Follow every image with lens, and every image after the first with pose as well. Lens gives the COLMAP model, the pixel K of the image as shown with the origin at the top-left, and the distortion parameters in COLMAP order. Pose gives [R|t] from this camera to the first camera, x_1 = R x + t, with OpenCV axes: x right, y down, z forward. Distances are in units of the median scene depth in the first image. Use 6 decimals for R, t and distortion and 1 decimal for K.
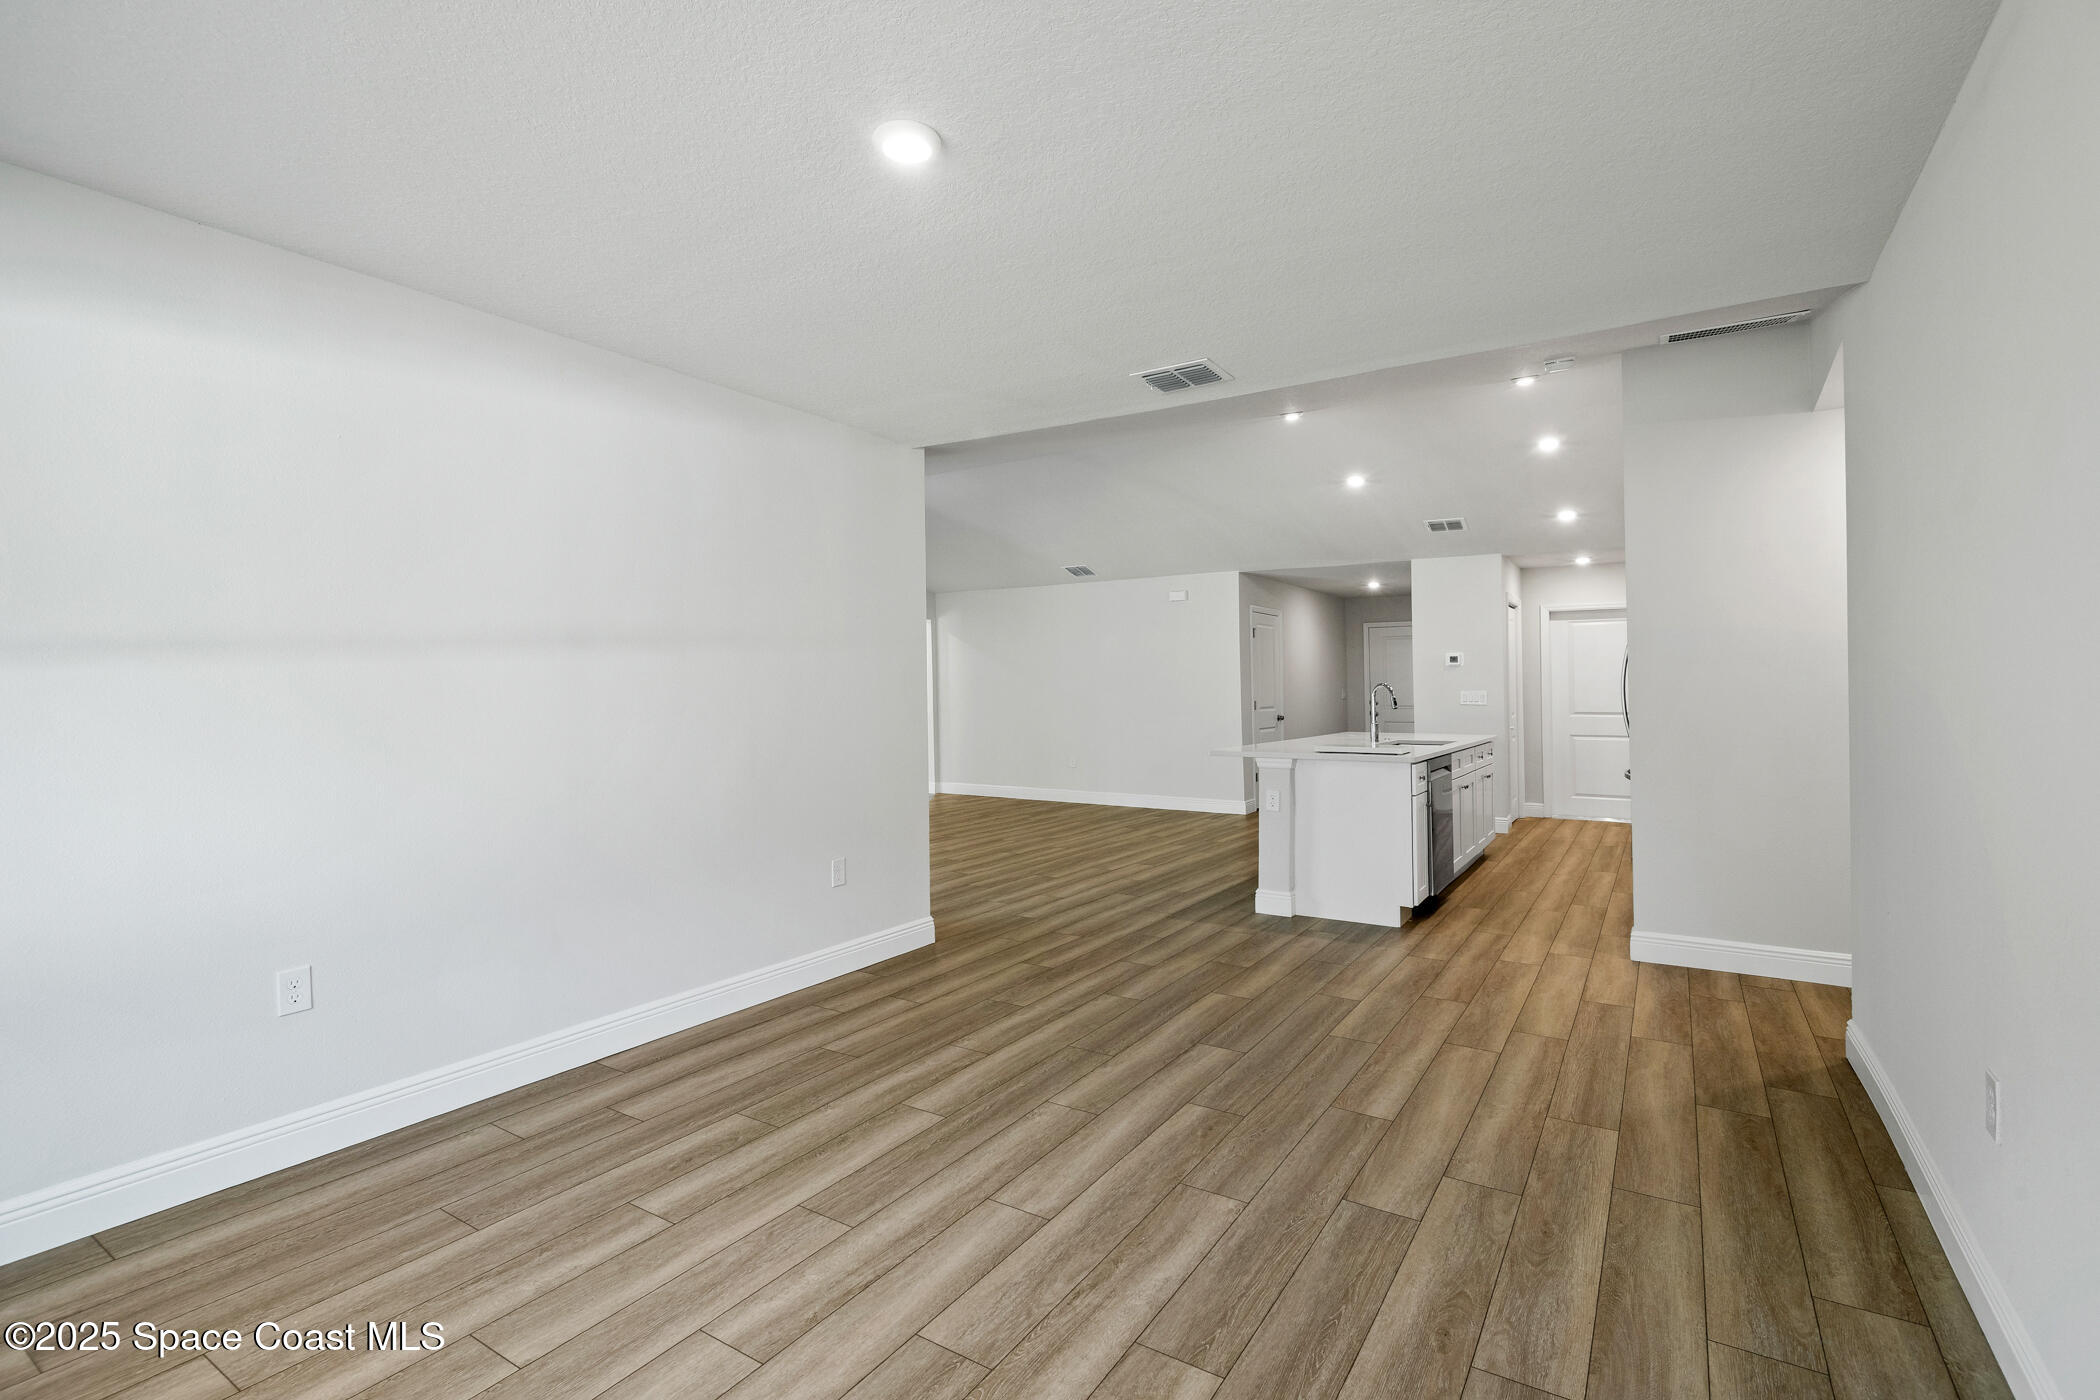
lens RADIAL K [[960.6, 0, 1030.3], [0, 960.6, 703.4], [0, 0, 1]] dist [0.010906, -0.002576]
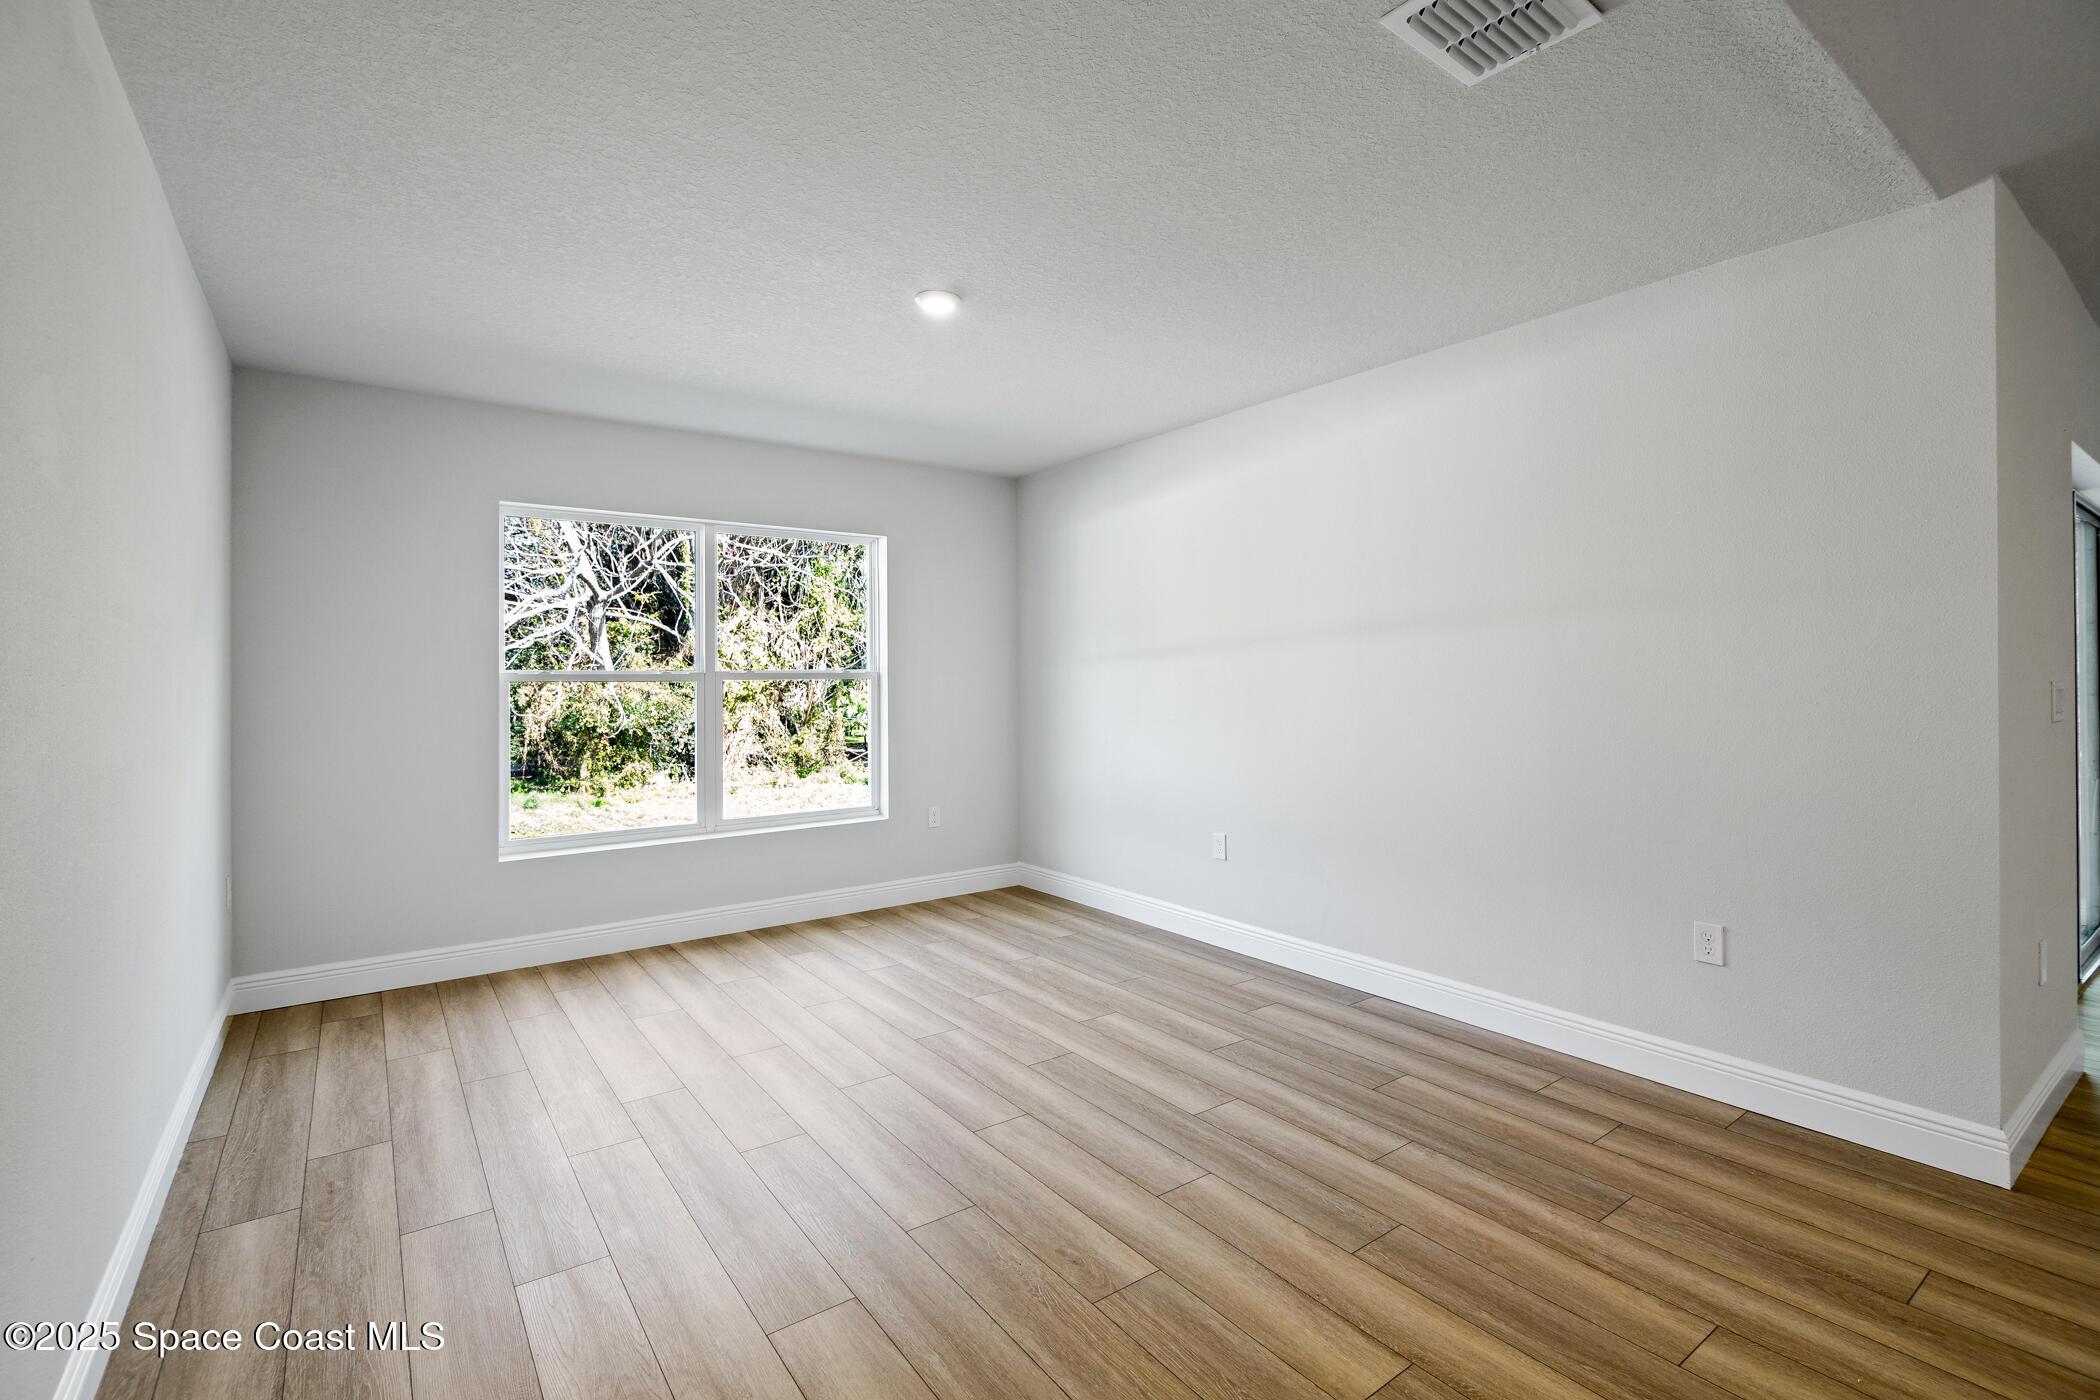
lens RADIAL K [[960.6, 0, 1056.3], [0, 960.6, 693.7], [0, 0, 1]] dist [0.010906, -0.002576]
pose [[-0.354926, 0.022722, -0.934618, 0.796203], [0.003368, 0.999729, 0.023026, -0.013607], [0.934888, 0.005024, -0.354906, 1.131326]]
